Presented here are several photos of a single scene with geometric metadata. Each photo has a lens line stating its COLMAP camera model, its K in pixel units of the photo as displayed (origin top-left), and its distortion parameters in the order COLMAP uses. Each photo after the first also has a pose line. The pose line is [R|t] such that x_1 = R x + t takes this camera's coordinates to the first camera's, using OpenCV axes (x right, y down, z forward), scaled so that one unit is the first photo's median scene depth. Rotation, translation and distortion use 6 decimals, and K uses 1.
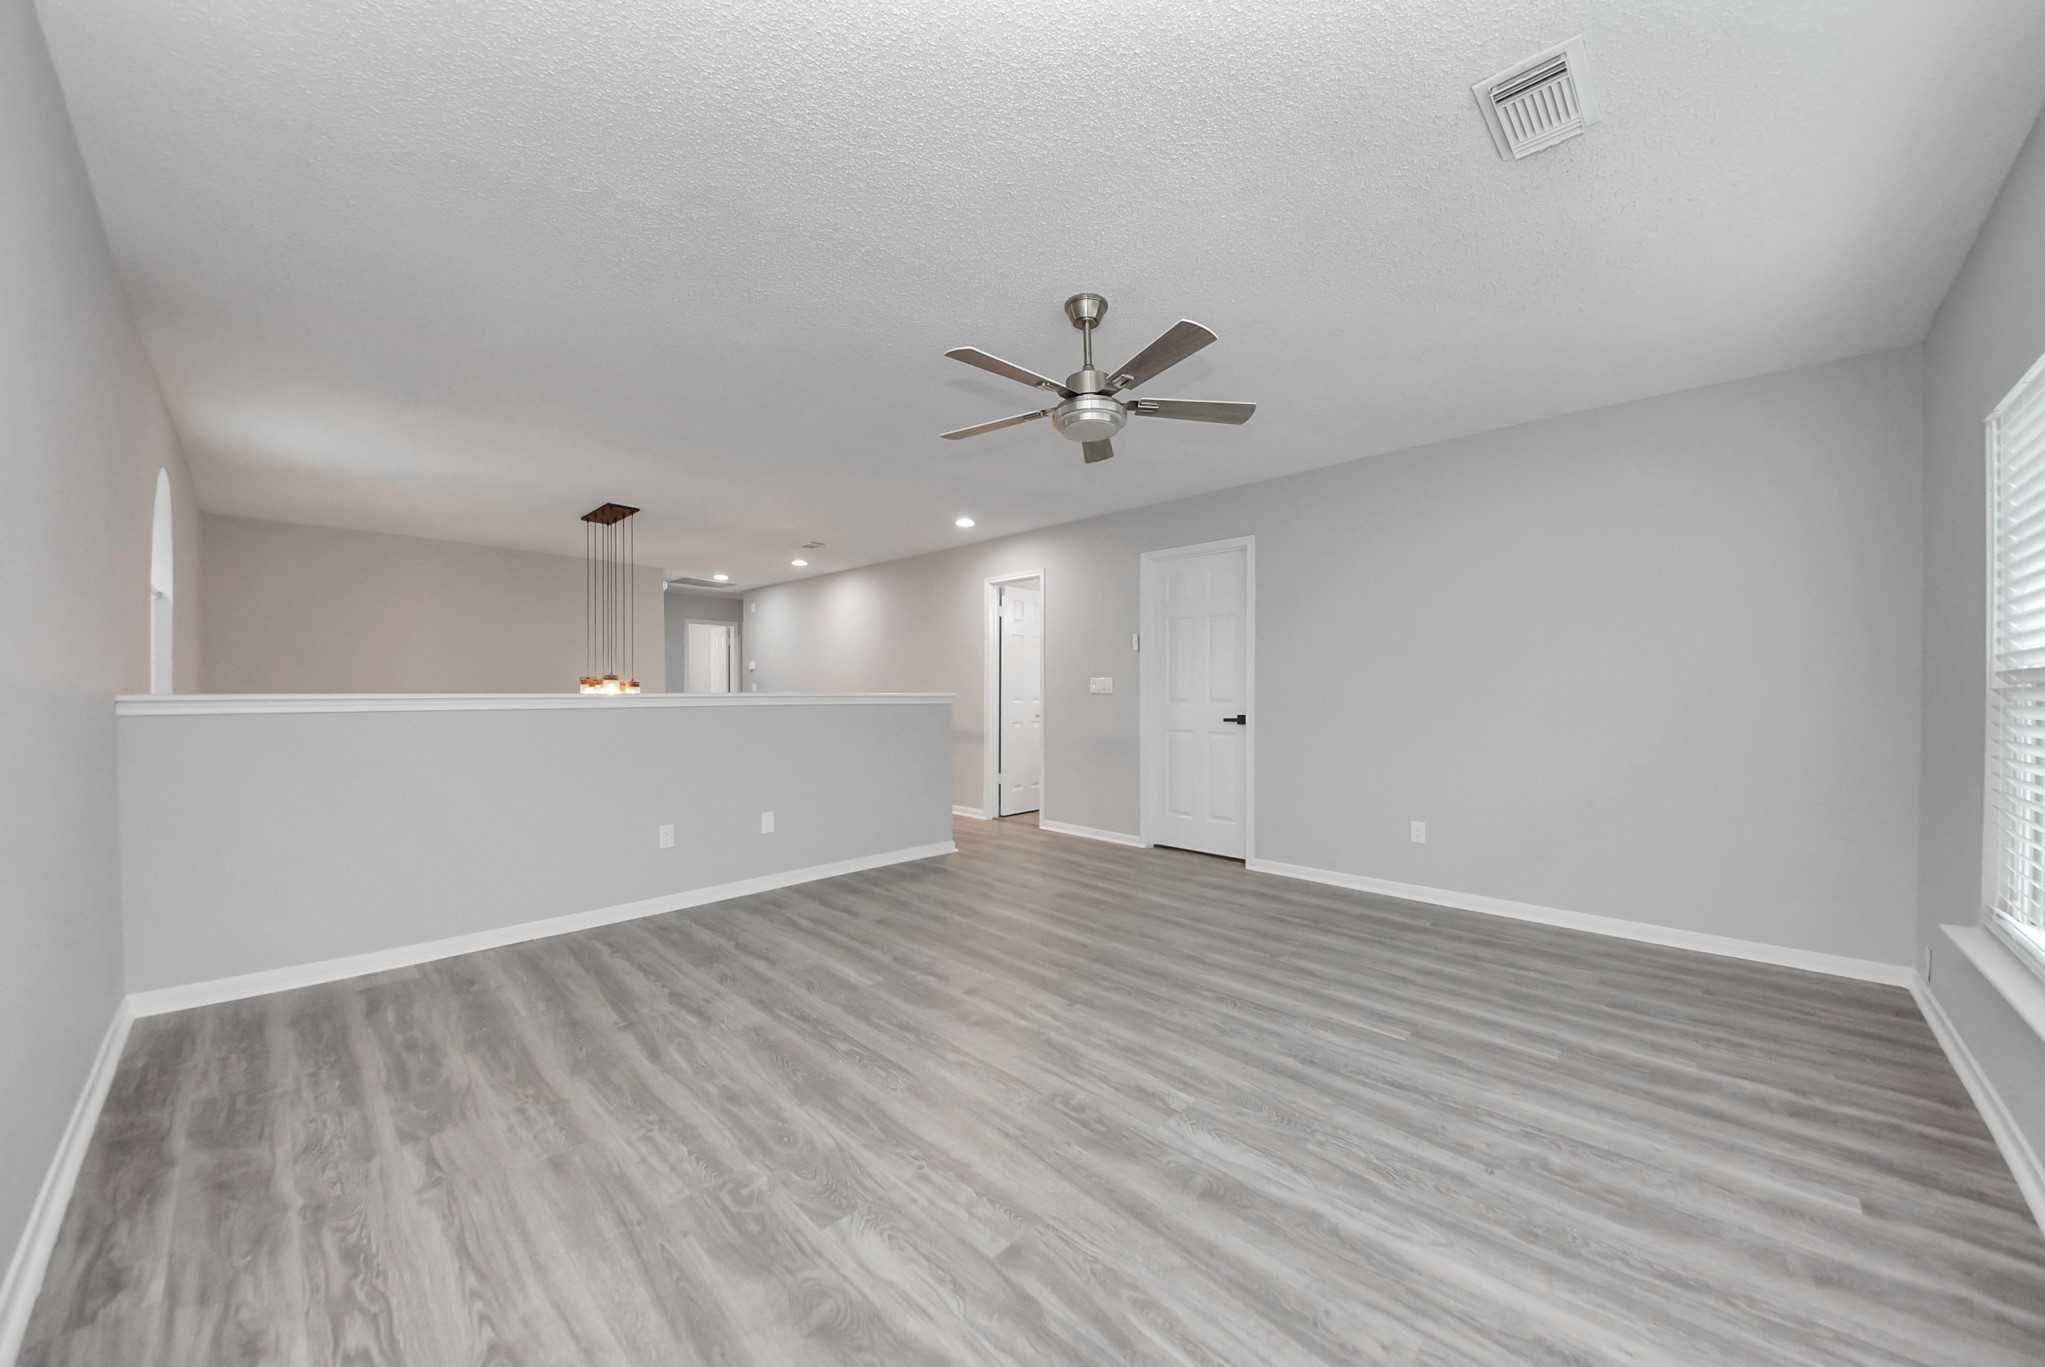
lens RADIAL K [[733.9, 0, 1037.2], [0, 733.9, 693.3], [0, 0, 1]] dist [0.038156, -0.019951]
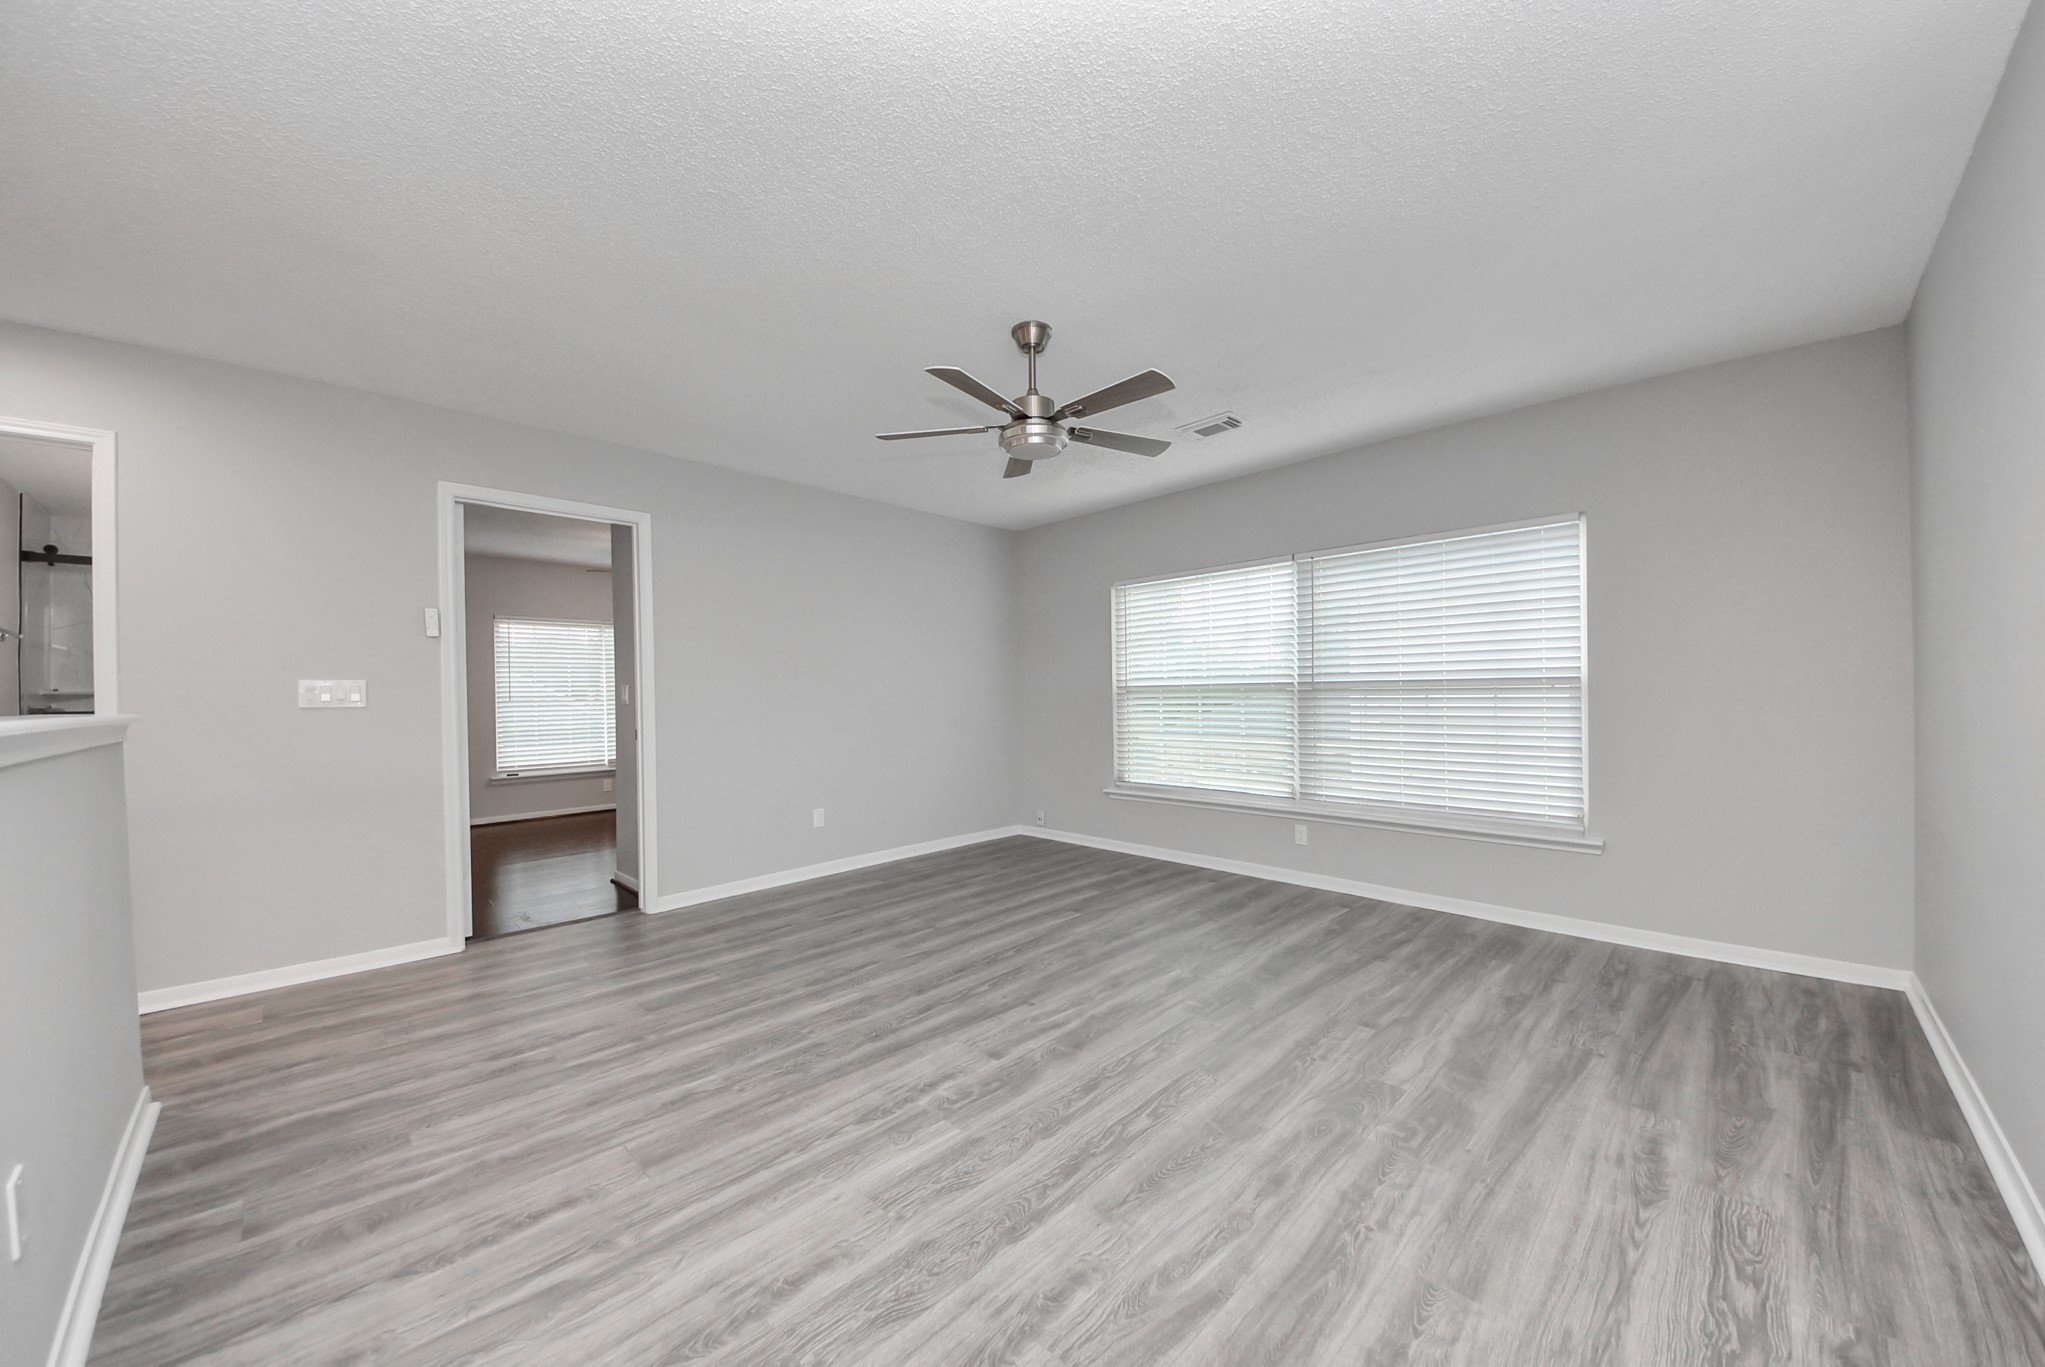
lens RADIAL K [[733.9, 0, 1037.2], [0, 733.9, 693.3], [0, 0, 1]] dist [0.038156, -0.019951]
pose [[-0.001788, -0.002525, 0.999995, -1.029709], [0.015717, 0.999873, 0.002553, -0.011320], [-0.999875, 0.015721, -0.001748, 1.042009]]
